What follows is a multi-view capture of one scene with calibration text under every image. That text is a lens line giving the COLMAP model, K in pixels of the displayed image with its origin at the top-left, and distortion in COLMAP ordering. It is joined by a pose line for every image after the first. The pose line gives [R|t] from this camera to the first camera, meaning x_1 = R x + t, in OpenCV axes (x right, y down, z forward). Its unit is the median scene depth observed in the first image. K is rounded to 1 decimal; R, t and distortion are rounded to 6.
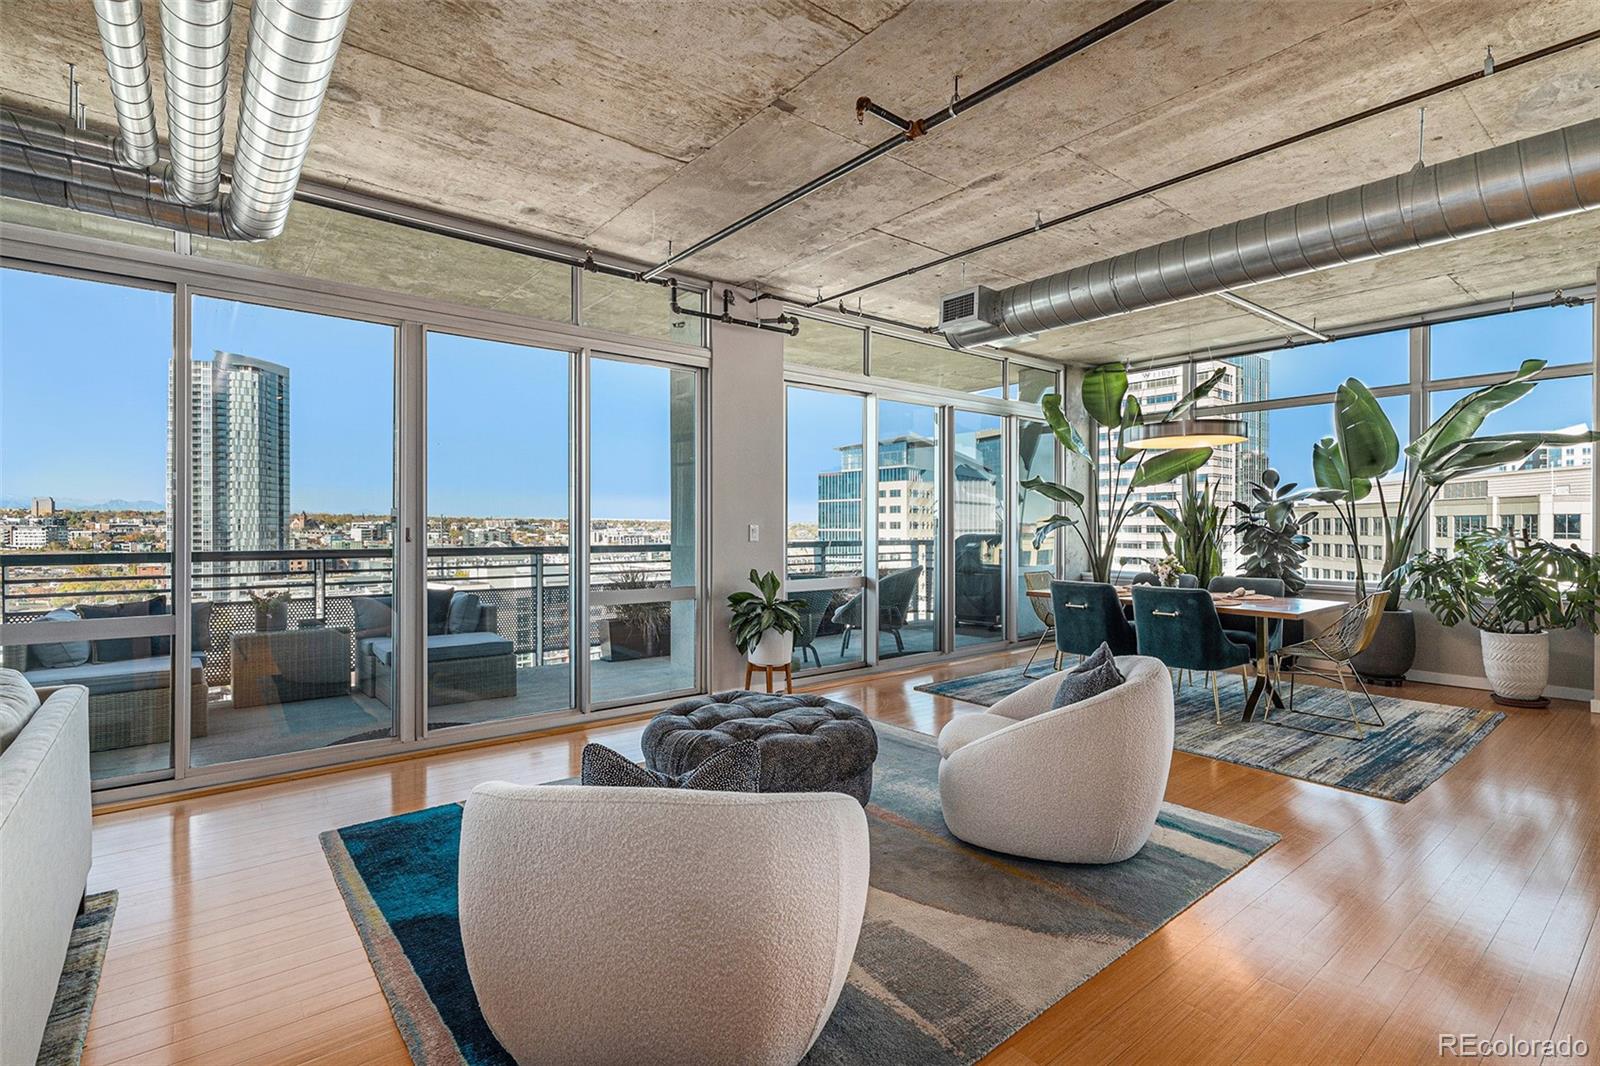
lens RADIAL K [[751.0, 0, 801.0], [0, 751.0, 530.1], [0, 0, 1]] dist [0.012467, -0.006427]
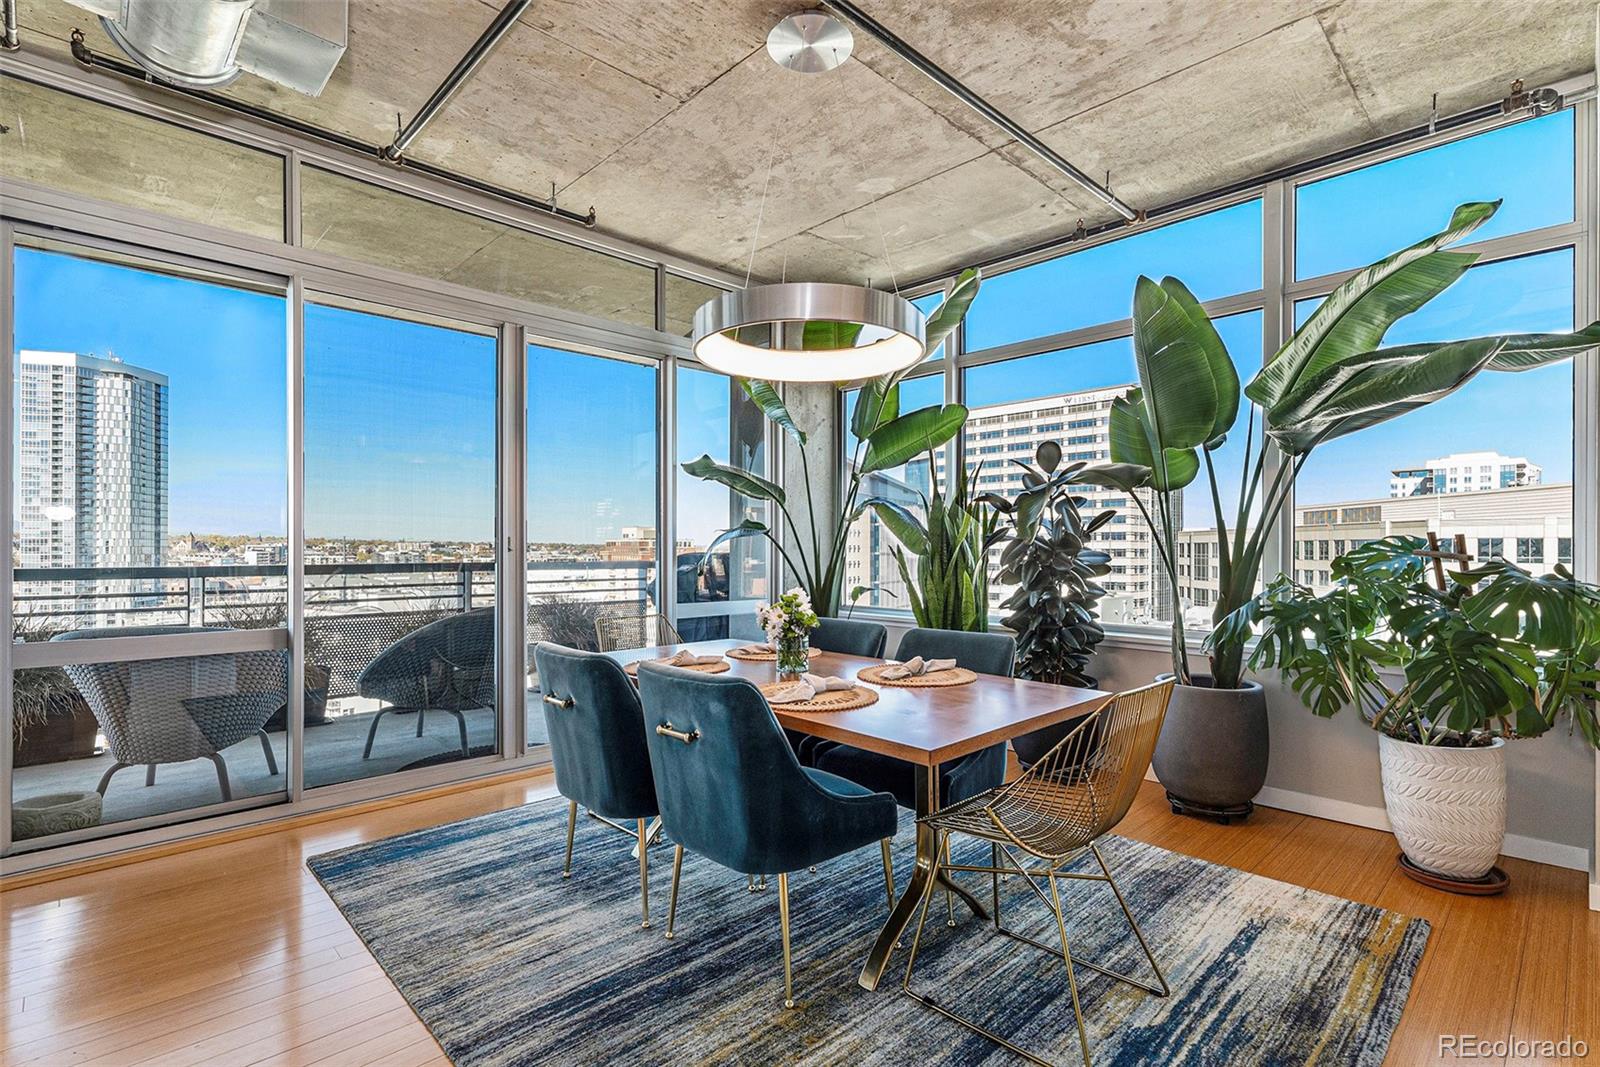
lens RADIAL K [[764.2, 0, 800.8], [0, 764.2, 550.6], [0, 0, 1]] dist [0.001654, -0.000003]
pose [[0.996030, 0.001586, 0.089005, 0.475819], [-0.001227, 0.999991, -0.004089, 0.011020], [-0.089011, 0.003963, 0.996023, 0.531626]]
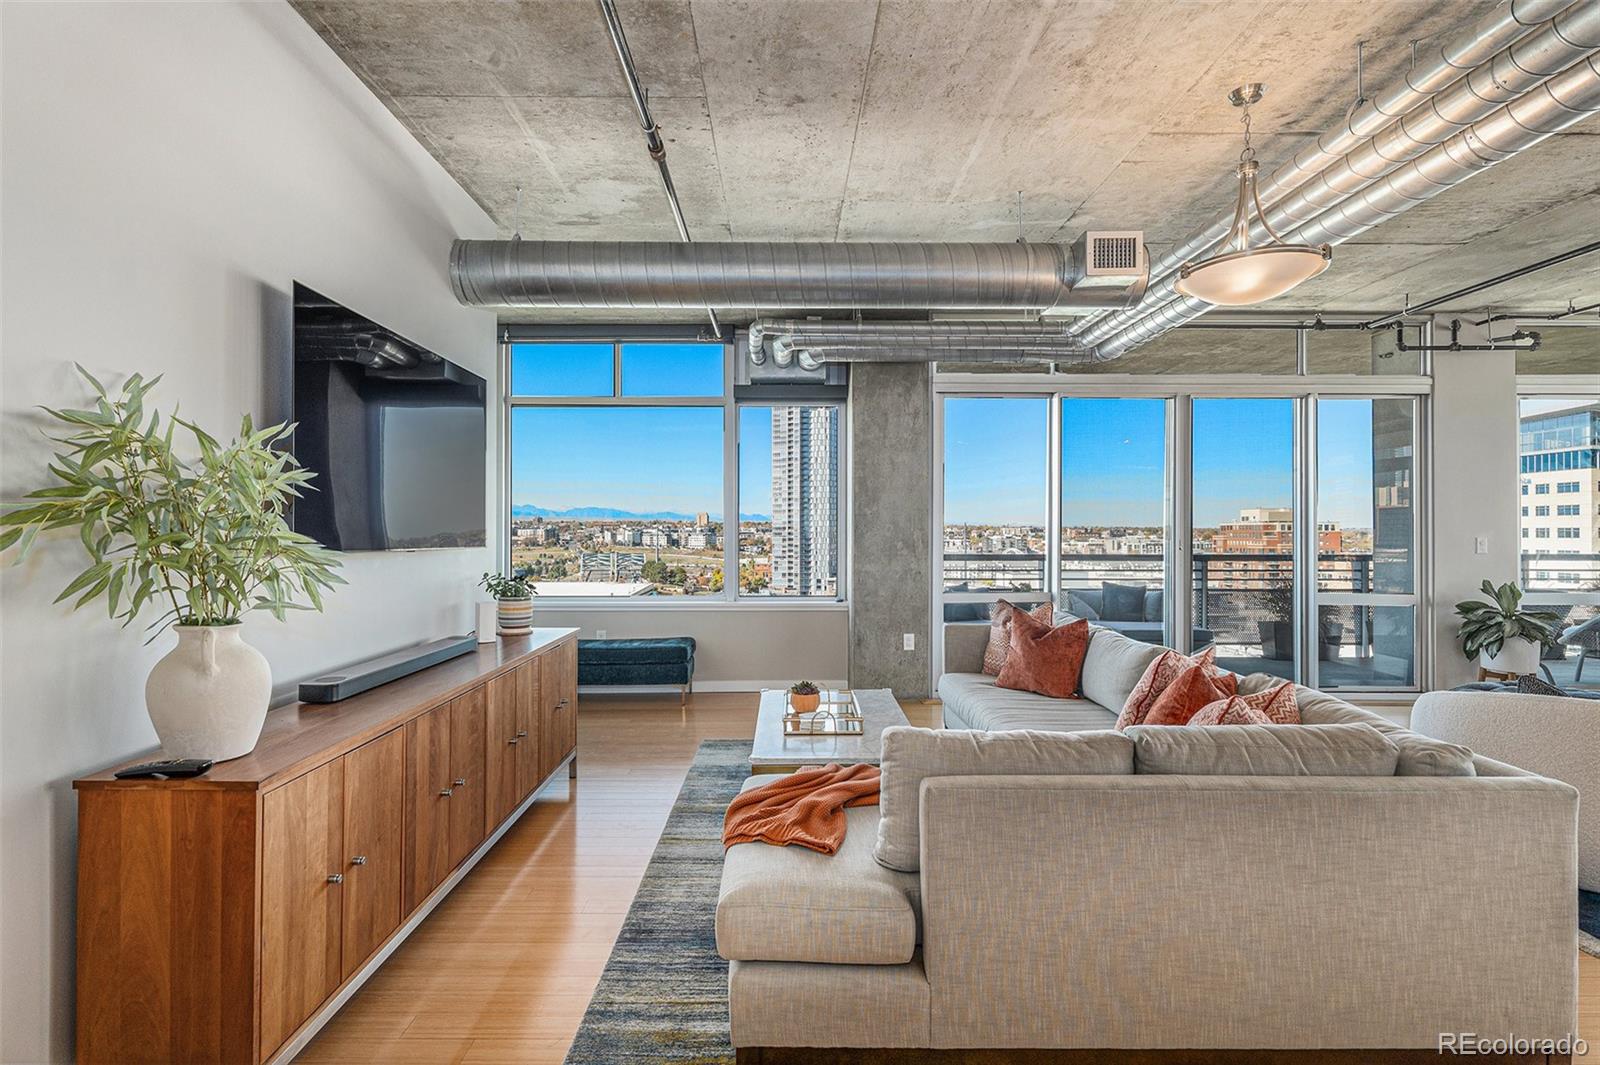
lens RADIAL K [[752.3, 0, 790.7], [0, 752.3, 531.7], [0, 0, 1]] dist [0.004167, 0.001003]
pose [[0.783204, -0.001051, -0.621763, -0.122999], [-0.003656, 0.999974, -0.006295, -0.003880], [0.621754, 0.007204, 0.783180, -0.316614]]
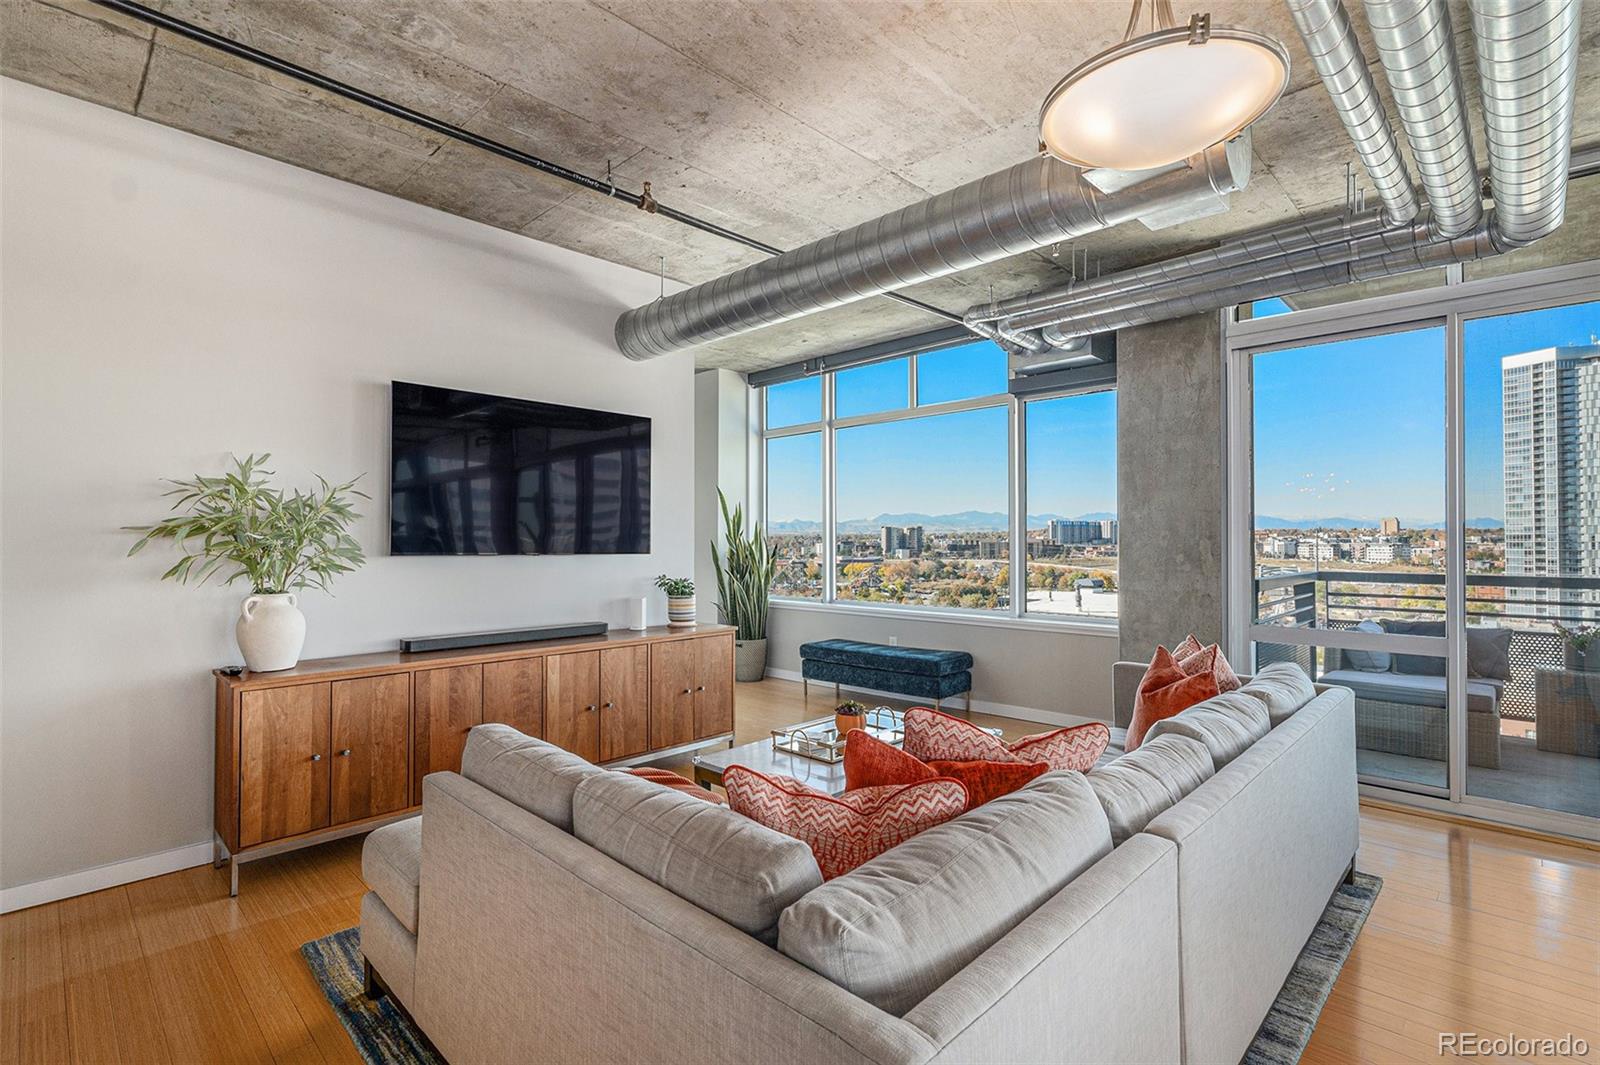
lens RADIAL K [[751.0, 0, 801.0], [0, 751.0, 529.6], [0, 0, 1]] dist [0.012467, -0.006427]
pose [[0.121102, -0.017456, -0.992487, 0.039154], [-0.006375, 0.999811, -0.018363, -0.005071], [0.992620, 0.008551, 0.120968, 0.002133]]
